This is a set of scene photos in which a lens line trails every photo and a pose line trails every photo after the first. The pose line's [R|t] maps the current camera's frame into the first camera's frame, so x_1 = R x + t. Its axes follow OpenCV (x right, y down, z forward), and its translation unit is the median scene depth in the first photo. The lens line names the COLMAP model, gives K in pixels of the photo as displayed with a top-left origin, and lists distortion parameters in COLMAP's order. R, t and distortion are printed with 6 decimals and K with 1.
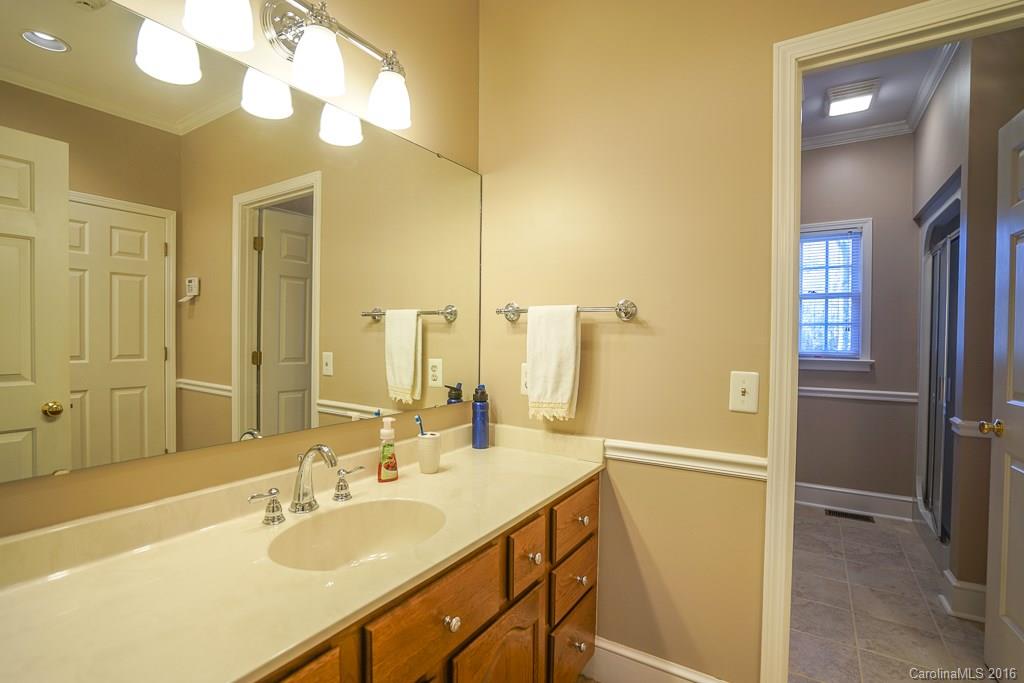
lens RADIAL K [[476.4, 0, 510.1], [0, 476.4, 340.1], [0, 0, 1]] dist [-0.015239, 0.003612]
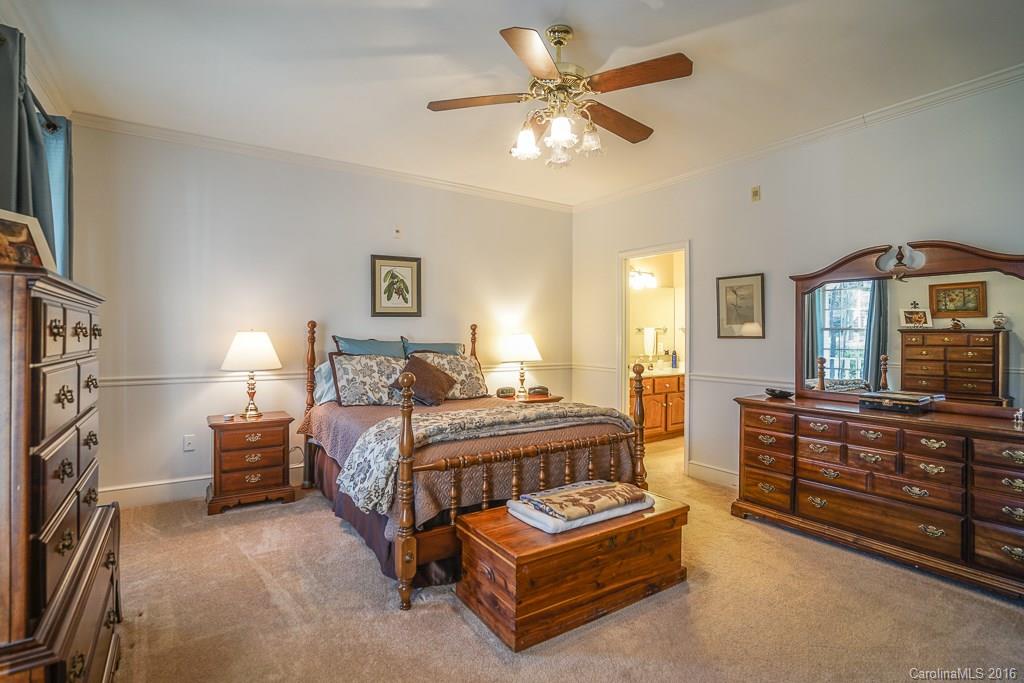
lens RADIAL K [[476.4, 0, 510.9], [0, 476.4, 338.4], [0, 0, 1]] dist [-0.015239, 0.003612]
pose [[0.914602, -0.002867, -0.404344, 0.245371], [-0.002366, 0.999920, -0.012441, 0.056095], [0.404347, 0.012335, 0.914522, -2.606710]]
